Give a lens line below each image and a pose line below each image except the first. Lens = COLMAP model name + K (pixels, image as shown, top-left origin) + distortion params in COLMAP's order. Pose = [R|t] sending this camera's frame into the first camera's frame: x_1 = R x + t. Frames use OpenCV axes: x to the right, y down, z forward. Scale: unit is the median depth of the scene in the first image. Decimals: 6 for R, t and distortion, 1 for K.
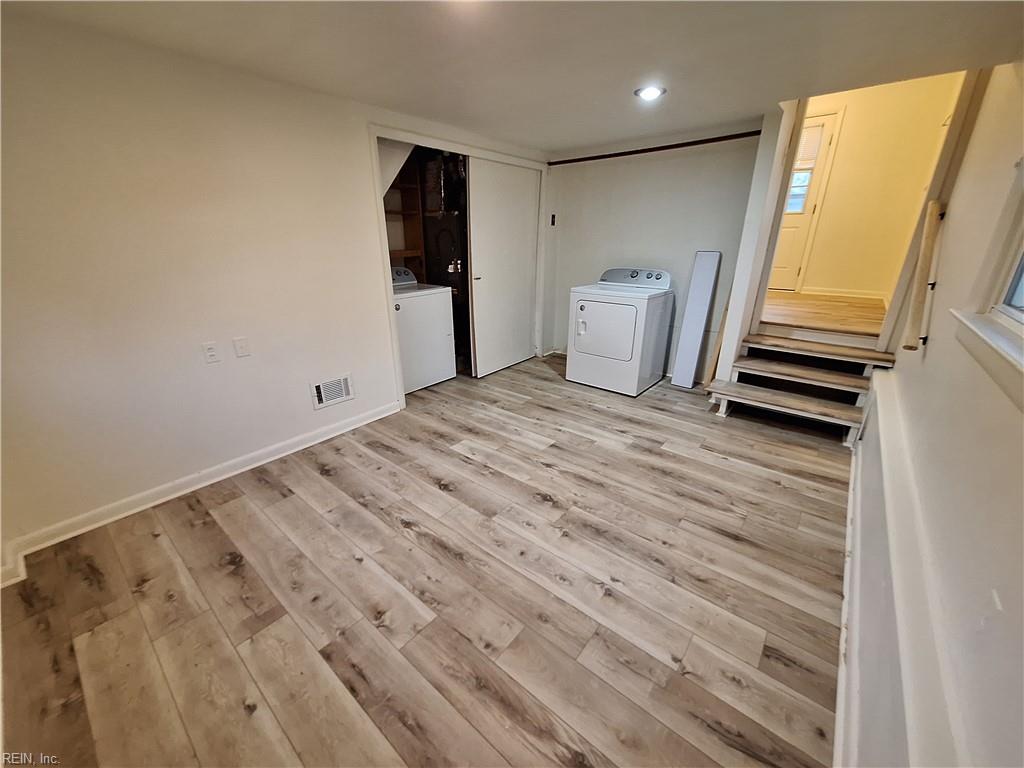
lens RADIAL K [[402.8, 0, 516.0], [0, 402.8, 388.8], [0, 0, 1]] dist [-0.009397, 0.000274]
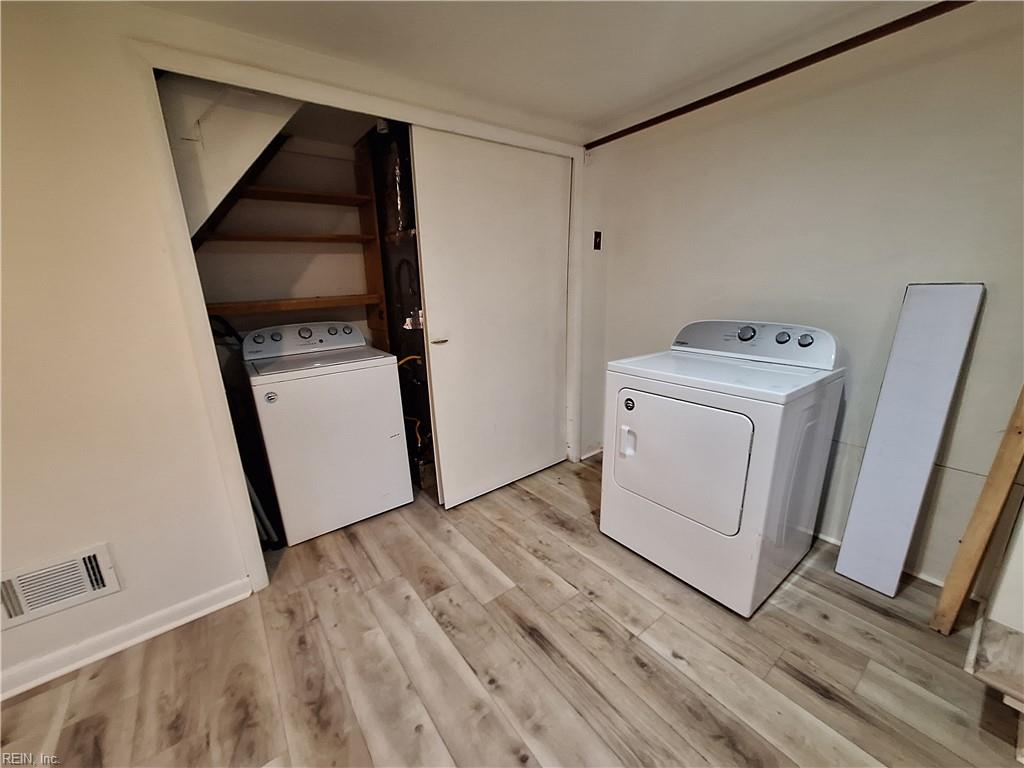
lens RADIAL K [[405.0, 0, 514.5], [0, 405.0, 387.0], [0, 0, 1]] dist [0.000329, 0.000121]
pose [[0.971230, 0.032239, -0.235951, 0.141204], [-0.054754, 0.994481, -0.089501, -0.164577], [0.231763, 0.099845, 0.967635, 0.475746]]
